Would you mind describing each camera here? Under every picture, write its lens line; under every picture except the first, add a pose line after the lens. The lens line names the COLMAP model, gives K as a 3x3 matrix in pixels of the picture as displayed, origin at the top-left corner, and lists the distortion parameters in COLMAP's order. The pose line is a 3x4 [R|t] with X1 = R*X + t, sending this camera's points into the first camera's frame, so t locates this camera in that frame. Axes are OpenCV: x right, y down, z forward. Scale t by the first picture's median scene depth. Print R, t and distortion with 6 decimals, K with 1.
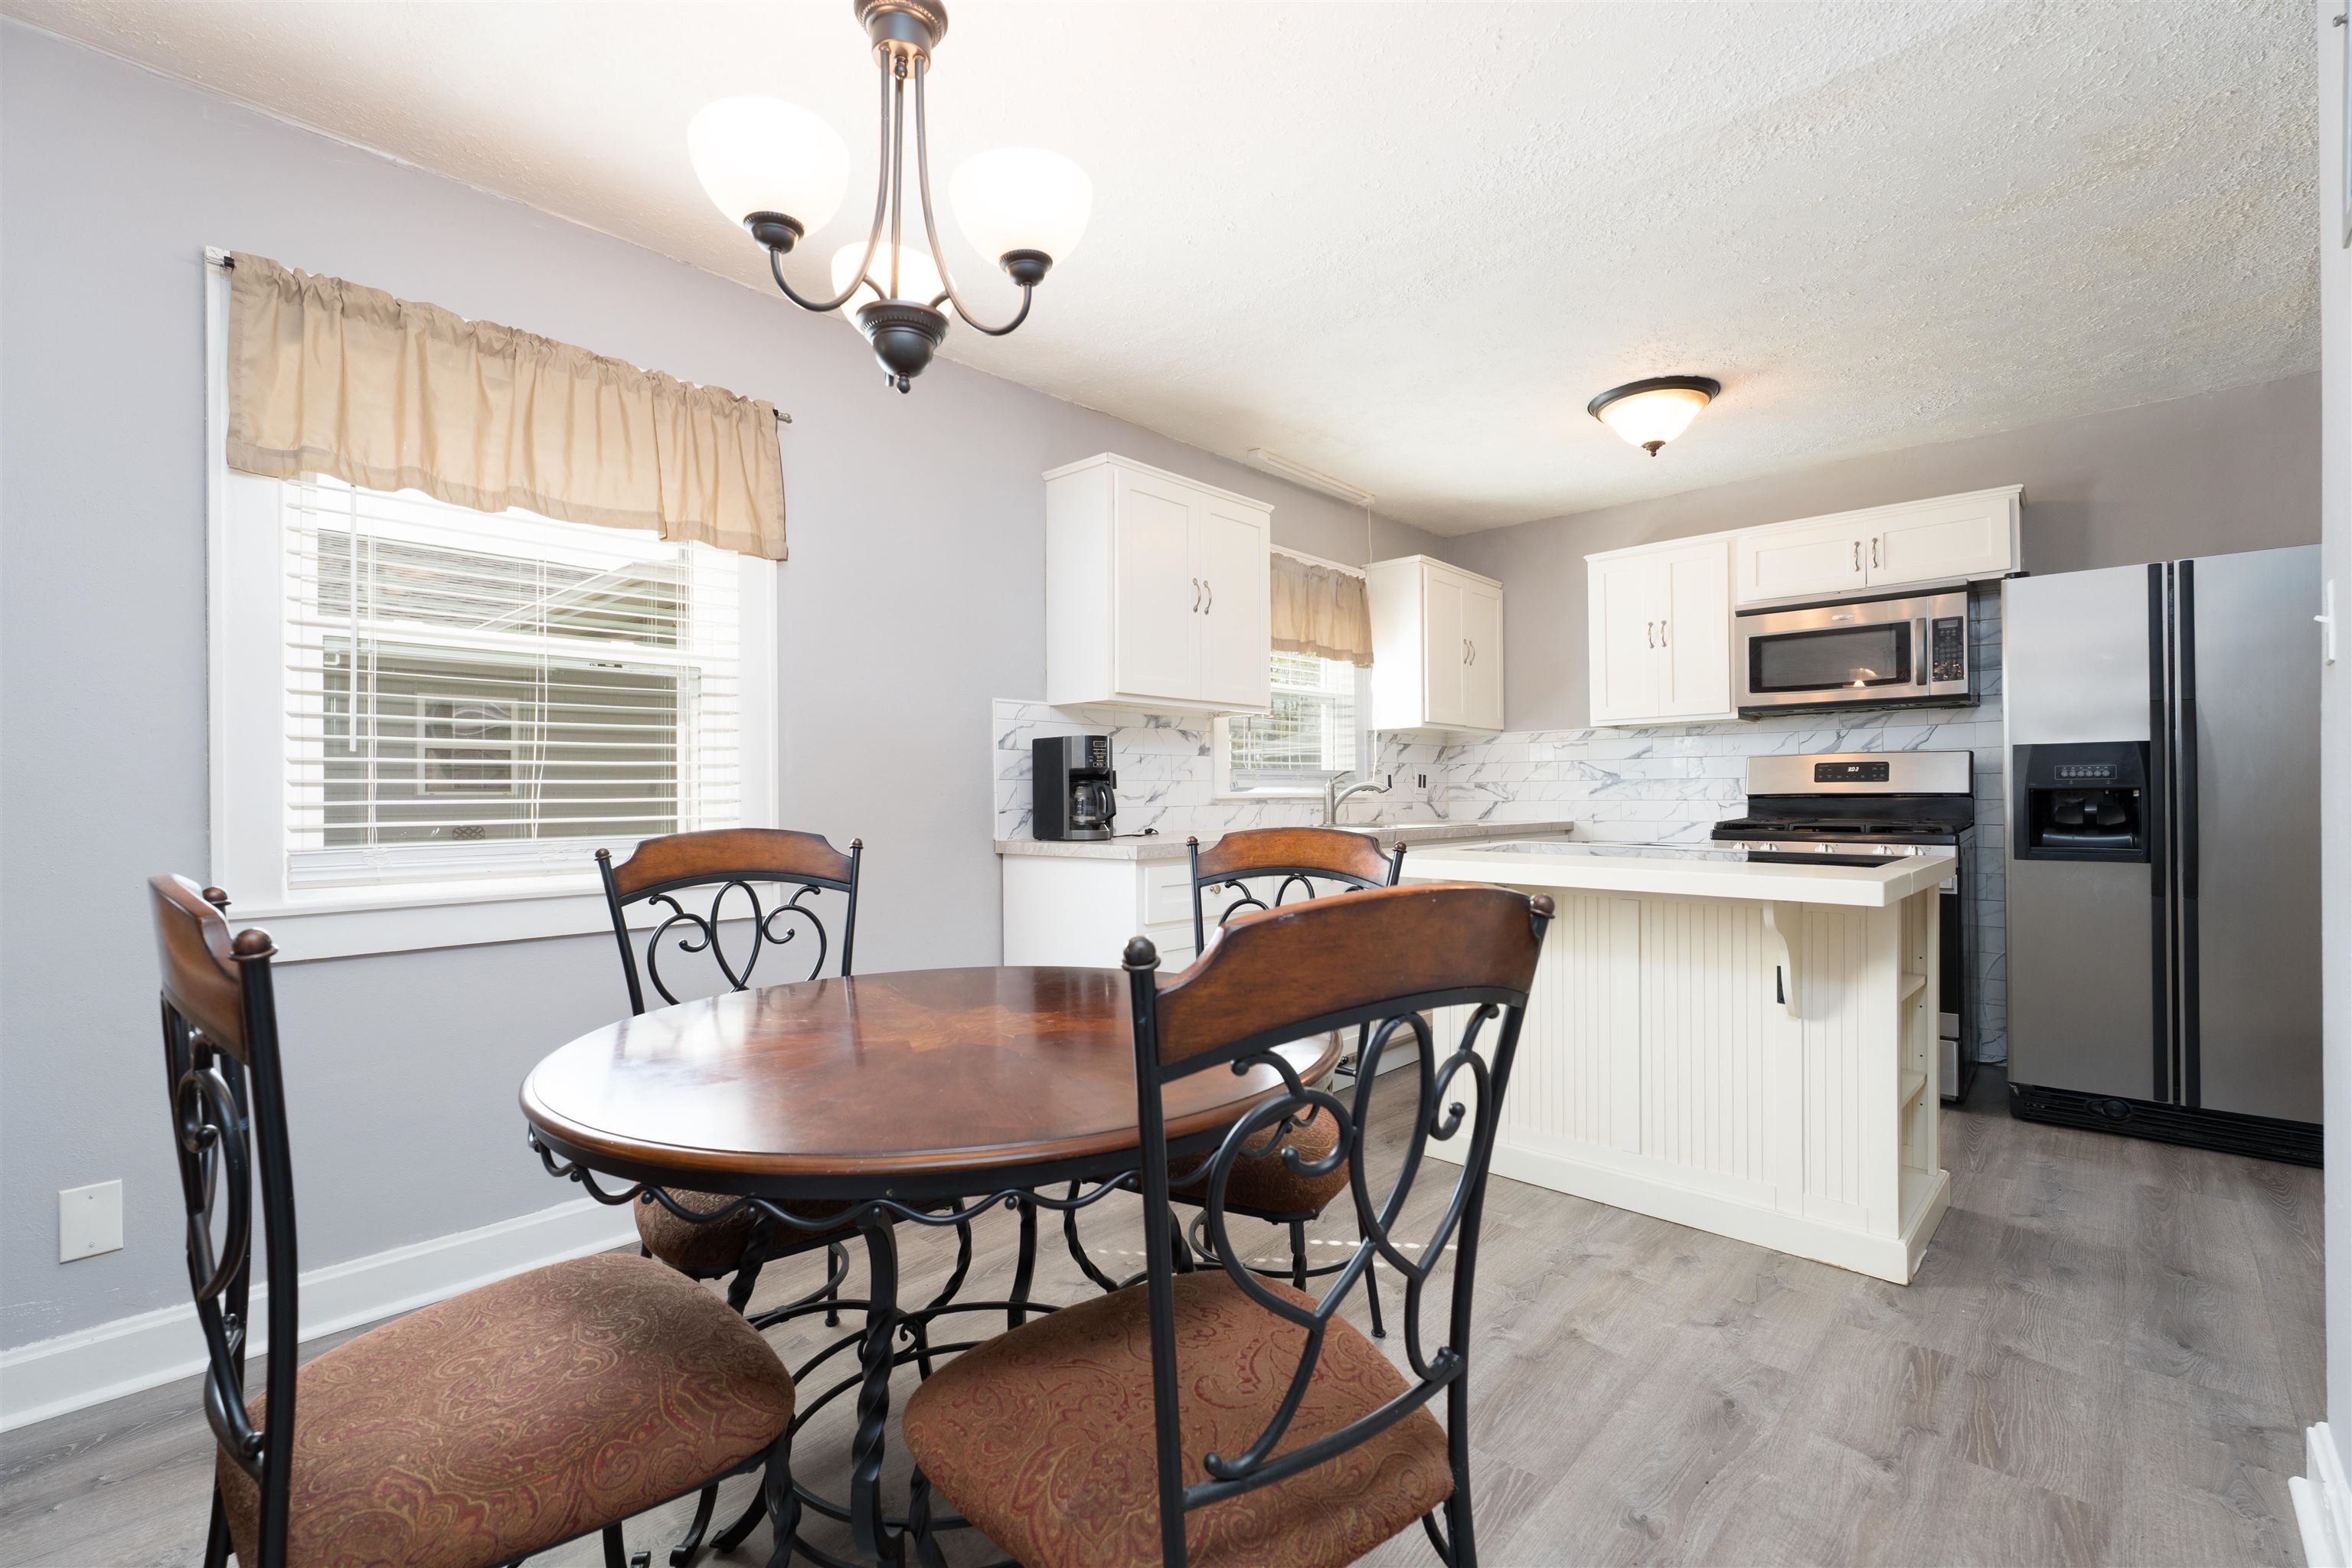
lens RADIAL K [[1050.8, 0, 1169.5], [0, 1050.8, 788.3], [0, 0, 1]] dist [0.001217, 0.000811]
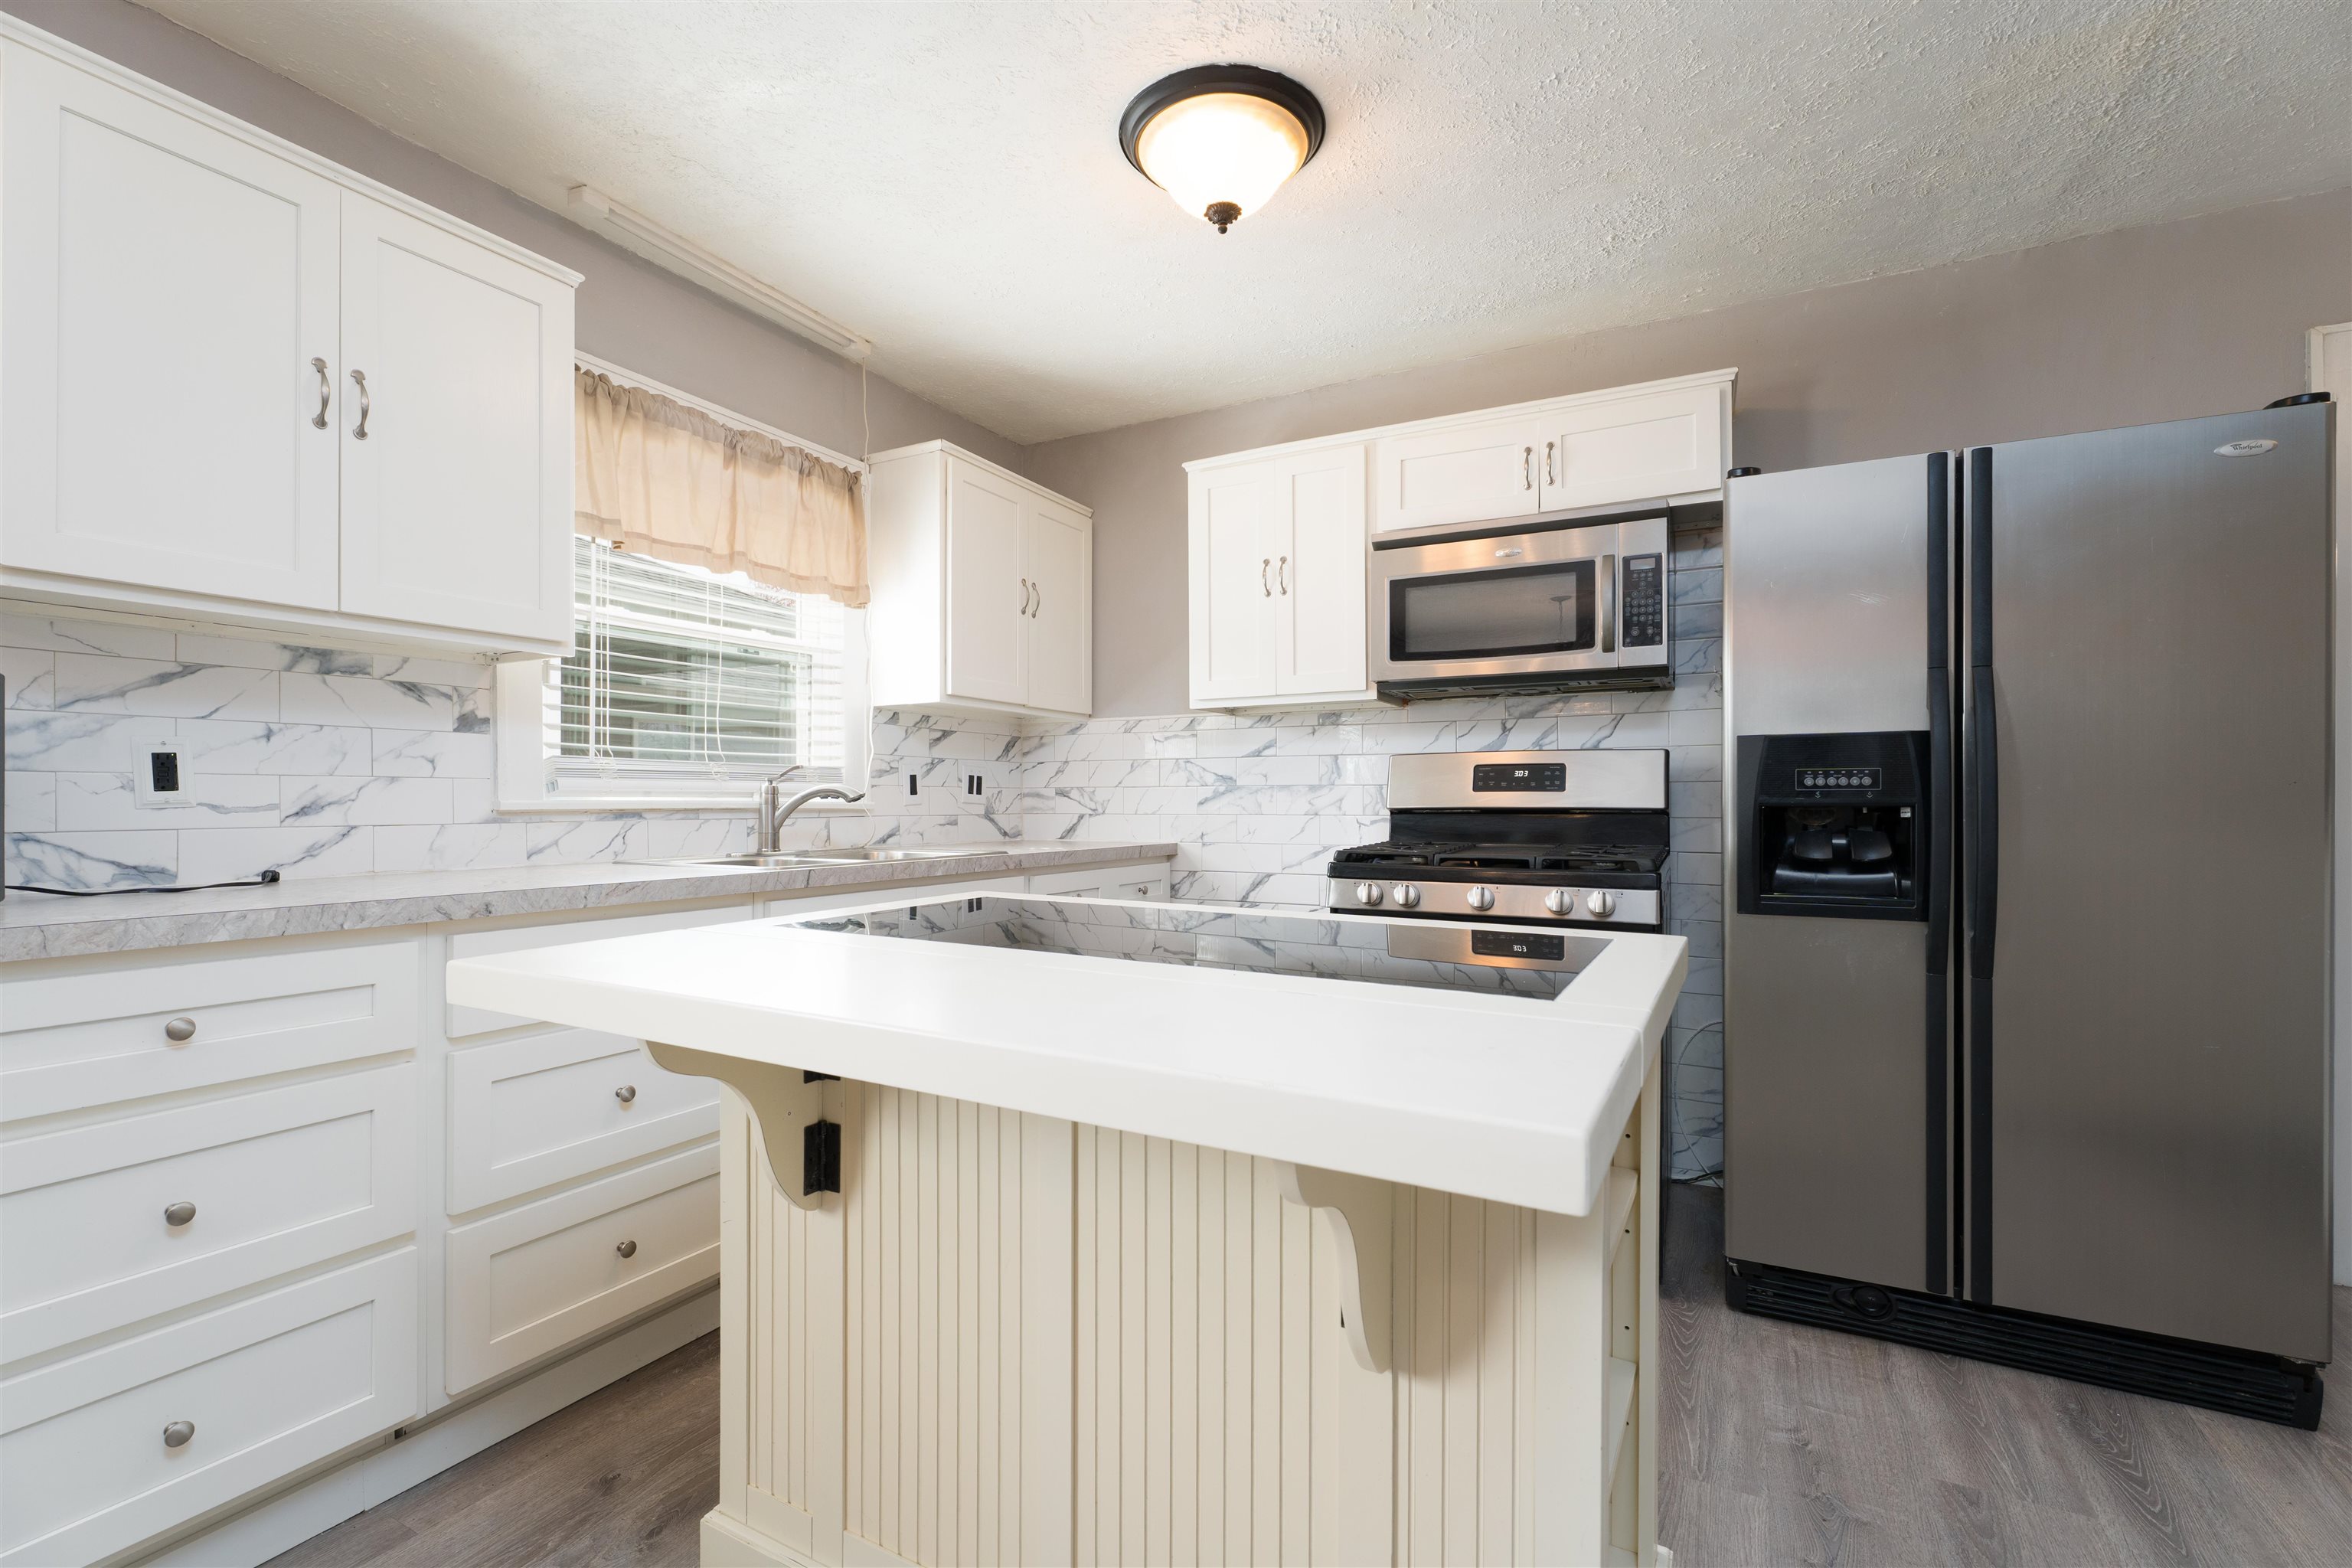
lens RADIAL K [[1050.8, 0, 1169.9], [0, 1050.8, 797.2], [0, 0, 1]] dist [0.001217, 0.000811]
pose [[0.968830, 0.008094, 0.247595, 0.255300], [-0.008724, 0.999961, 0.001448, -0.001185], [-0.247573, -0.003562, 0.968863, 0.386486]]
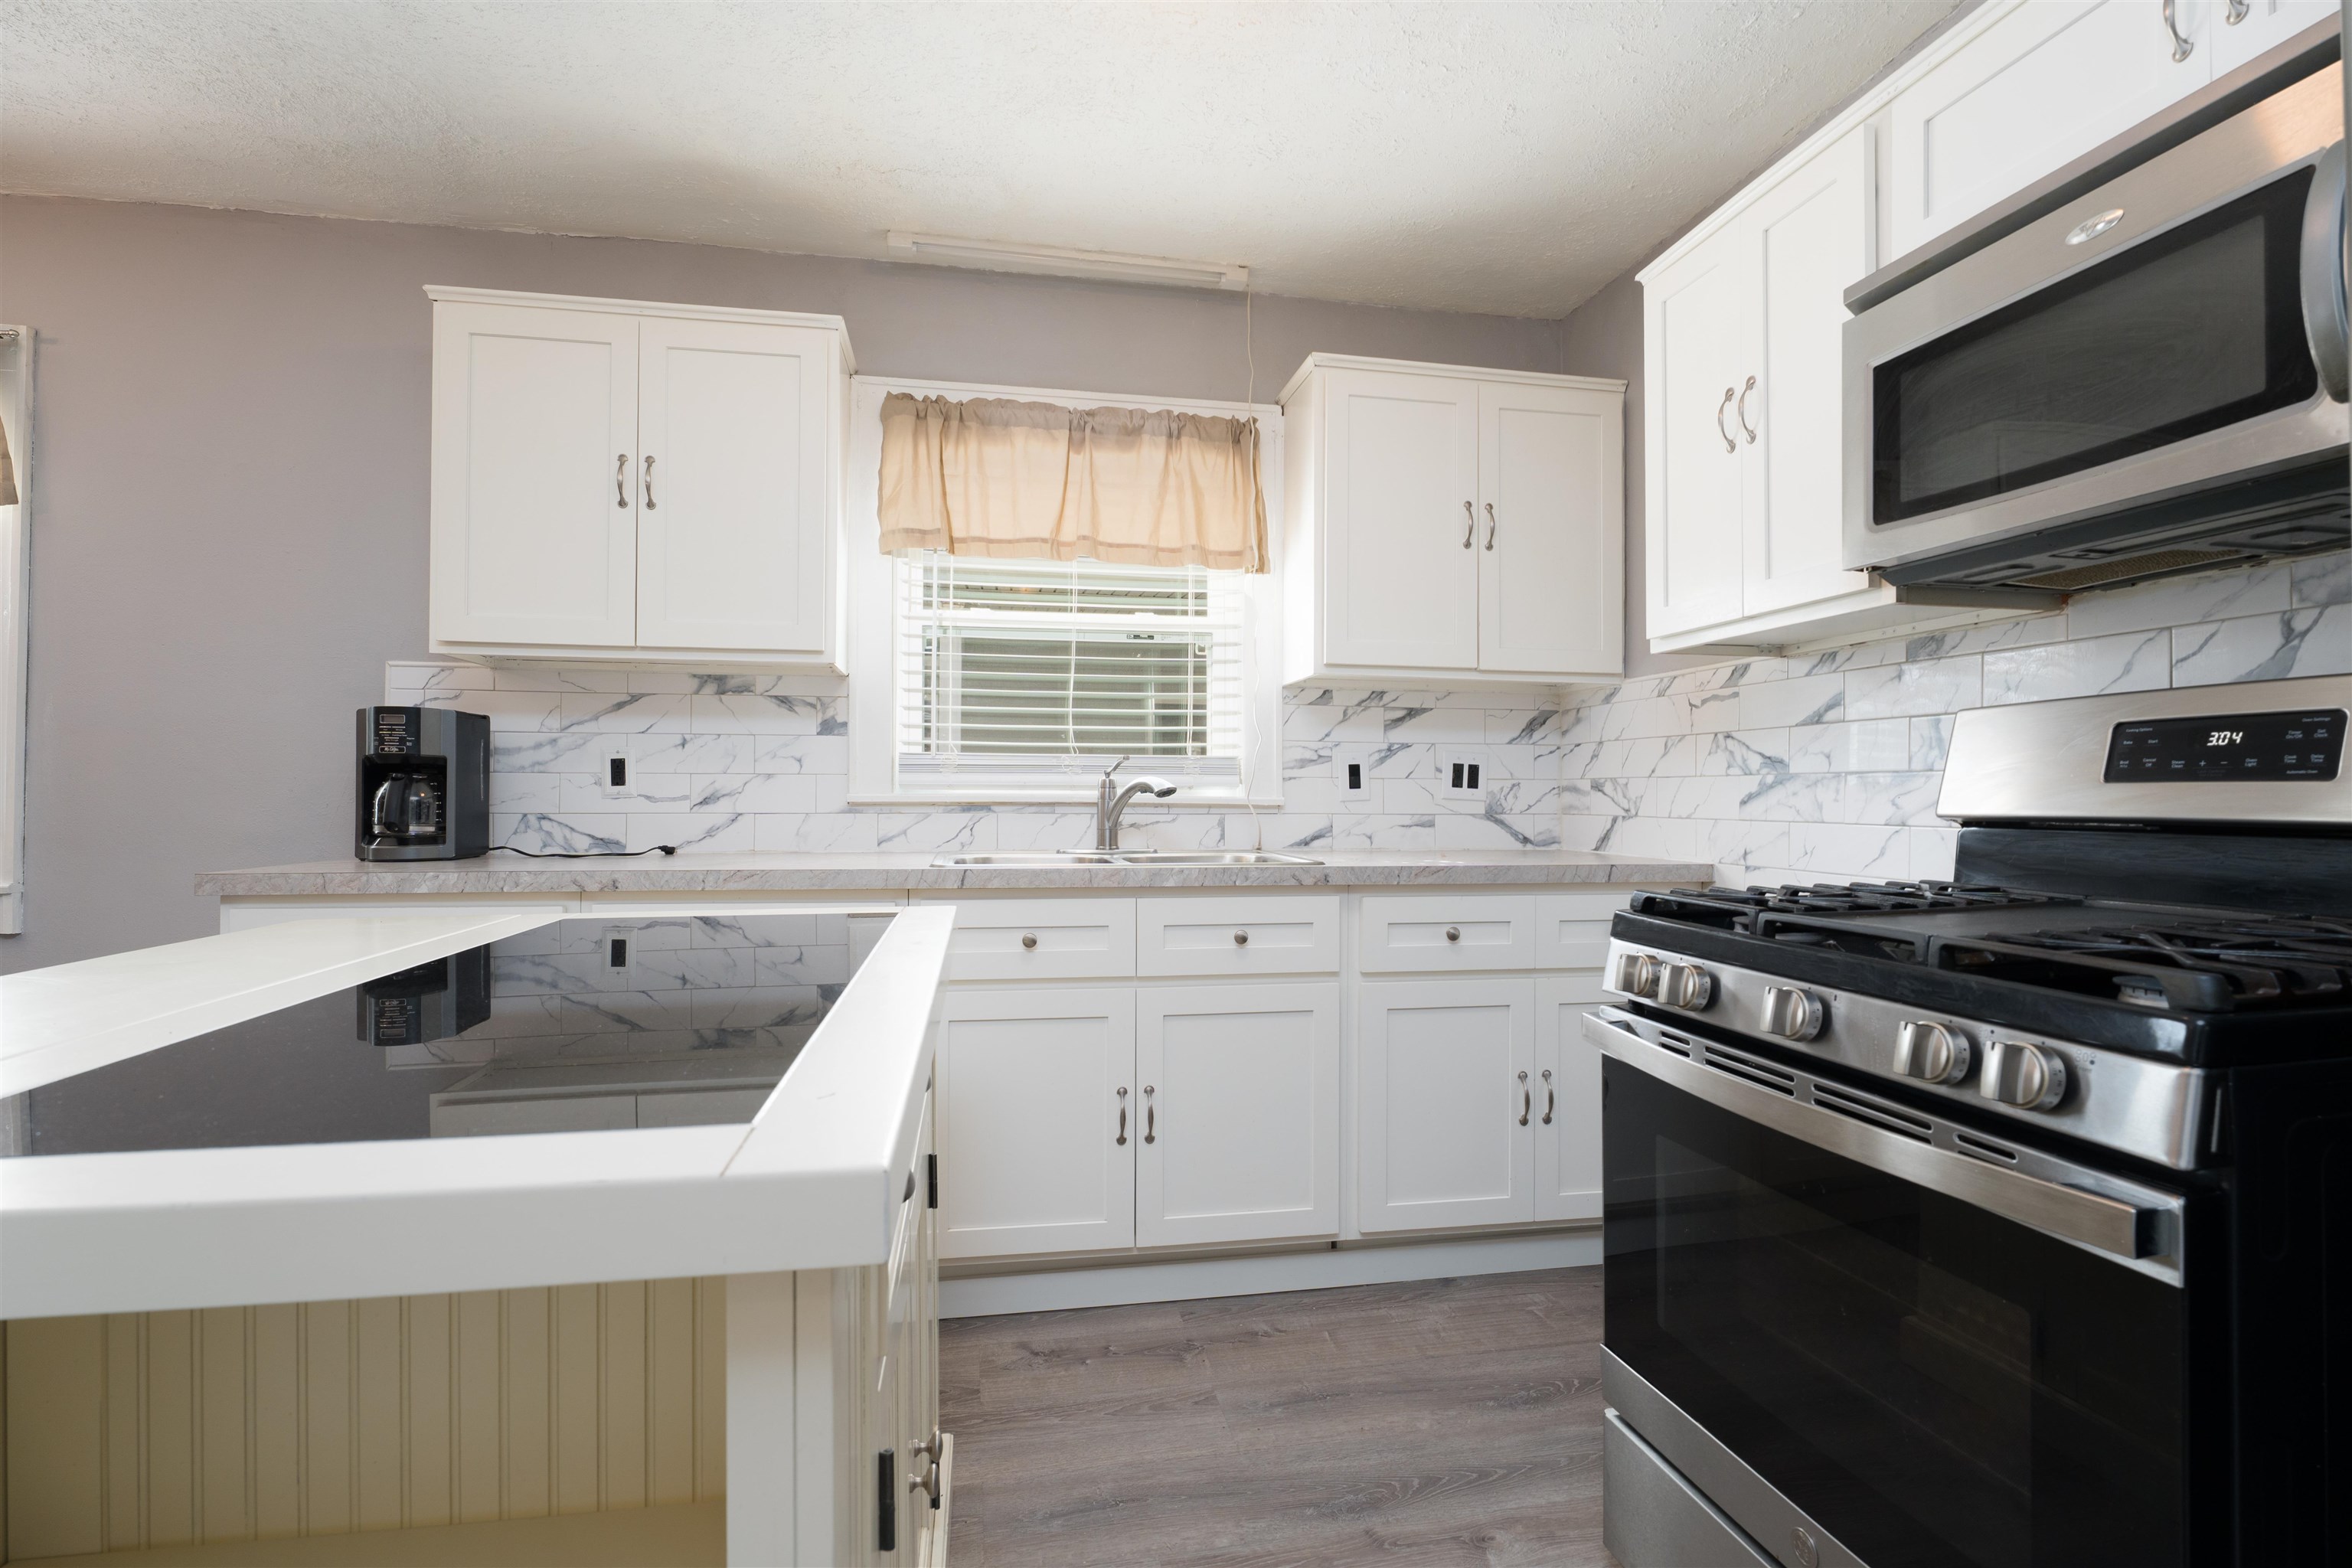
lens RADIAL K [[1130.3, 0, 1174.2], [0, 1130.3, 779.6], [0, 0, 1]] dist [-0.003901, 0.000252]
pose [[0.797135, 0.004124, -0.603787, 0.626165], [-0.006328, 0.999979, -0.001525, -0.004236], [0.603768, 0.005036, 0.797144, 0.589817]]
